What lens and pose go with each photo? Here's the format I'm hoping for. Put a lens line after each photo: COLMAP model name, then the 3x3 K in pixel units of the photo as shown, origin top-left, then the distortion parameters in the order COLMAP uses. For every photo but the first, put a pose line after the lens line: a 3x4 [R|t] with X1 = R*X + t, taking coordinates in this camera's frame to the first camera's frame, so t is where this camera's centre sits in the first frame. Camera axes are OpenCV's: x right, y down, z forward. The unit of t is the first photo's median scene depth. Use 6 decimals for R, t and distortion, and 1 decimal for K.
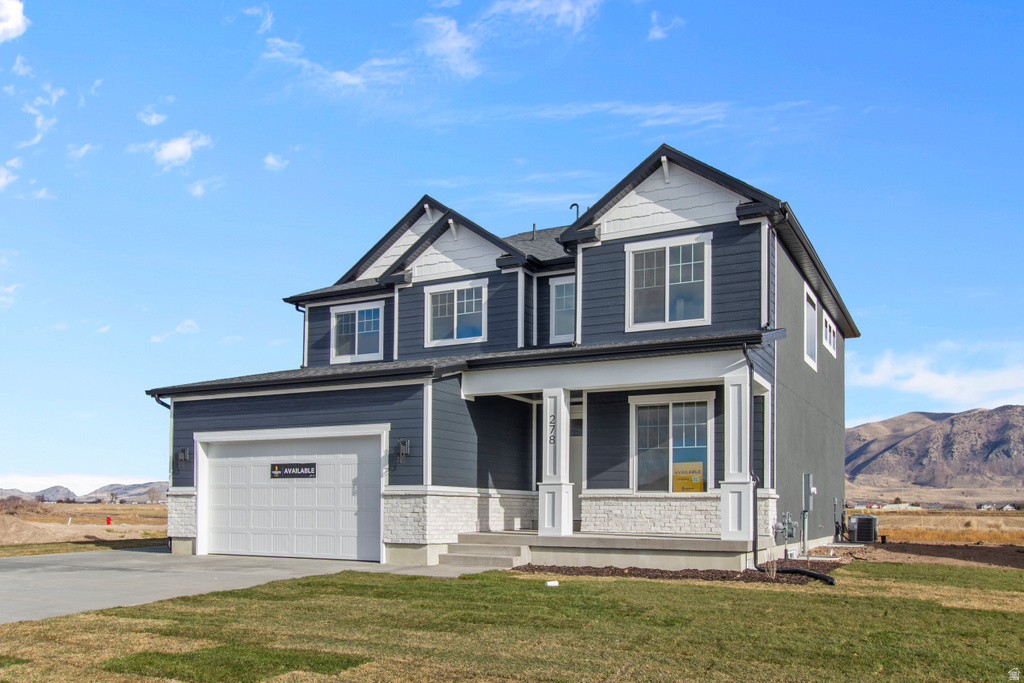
lens RADIAL K [[831.5, 0, 512.0], [0, 831.5, 341.5], [0, 0, 1]] dist [0.000606, -0.002127]
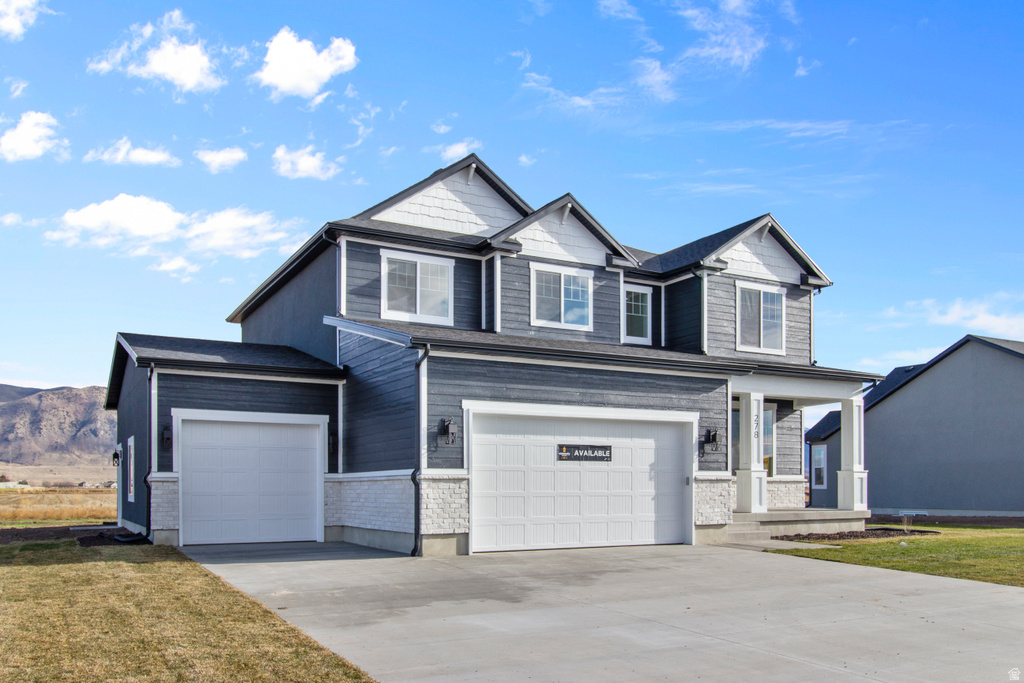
lens RADIAL K [[831.5, 0, 512.0], [0, 831.5, 341.5], [0, 0, 1]] dist [0.000606, -0.002127]
pose [[0.550522, 0.135536, 0.823745, -1.061793], [-0.156732, 0.985967, -0.057480, 0.098914], [-0.819976, -0.097463, 0.564039, 0.558101]]
